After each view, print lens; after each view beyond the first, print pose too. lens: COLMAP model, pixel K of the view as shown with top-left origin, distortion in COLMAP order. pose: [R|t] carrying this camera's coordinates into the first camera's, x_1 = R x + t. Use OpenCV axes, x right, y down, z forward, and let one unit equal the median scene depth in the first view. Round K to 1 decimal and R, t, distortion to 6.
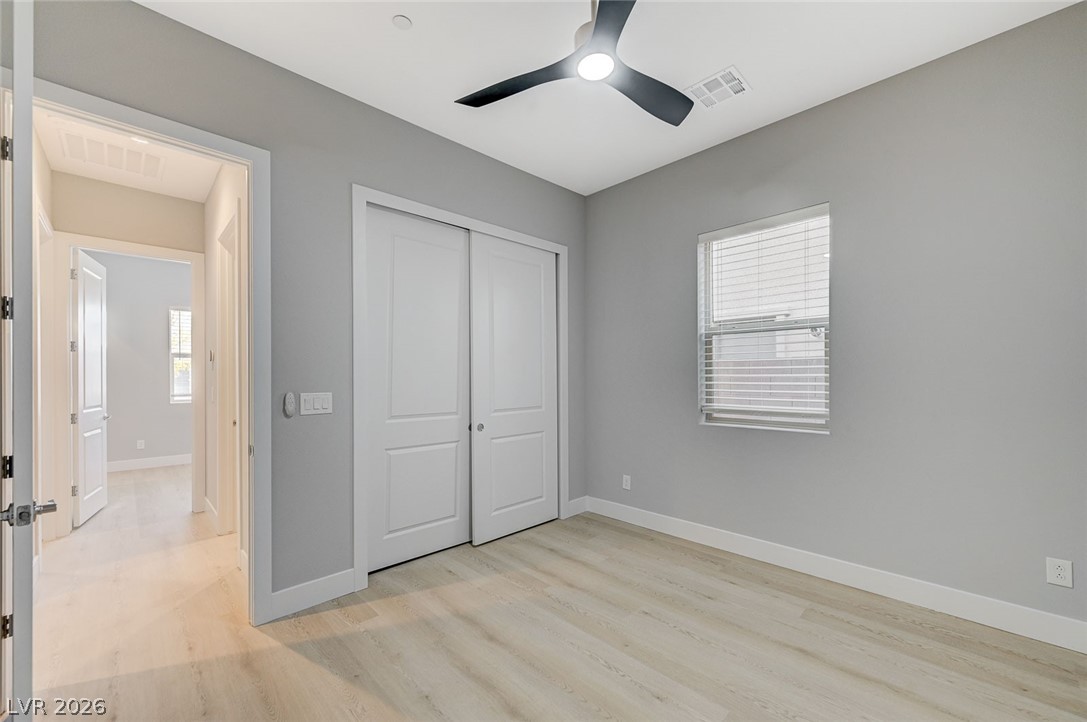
lens RADIAL K [[430.3, 0, 541.2], [0, 430.3, 369.4], [0, 0, 1]] dist [-0.001049, 0.000621]
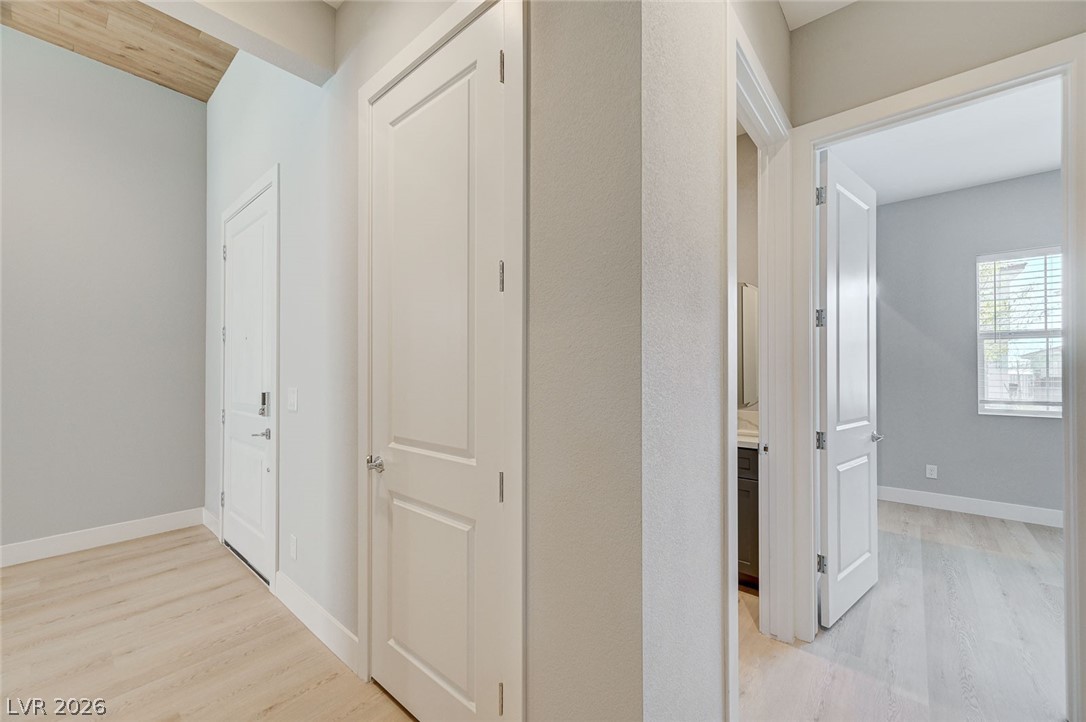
lens RADIAL K [[429.9, 0, 542.1], [0, 429.9, 367.1], [0, 0, 1]] dist [-0.001049, 0.000621]
pose [[0.088737, 0.003705, -0.996048, -0.462147], [0.006685, 0.999968, 0.004315, 0.008134], [0.996033, -0.007041, 0.088709, 0.490456]]
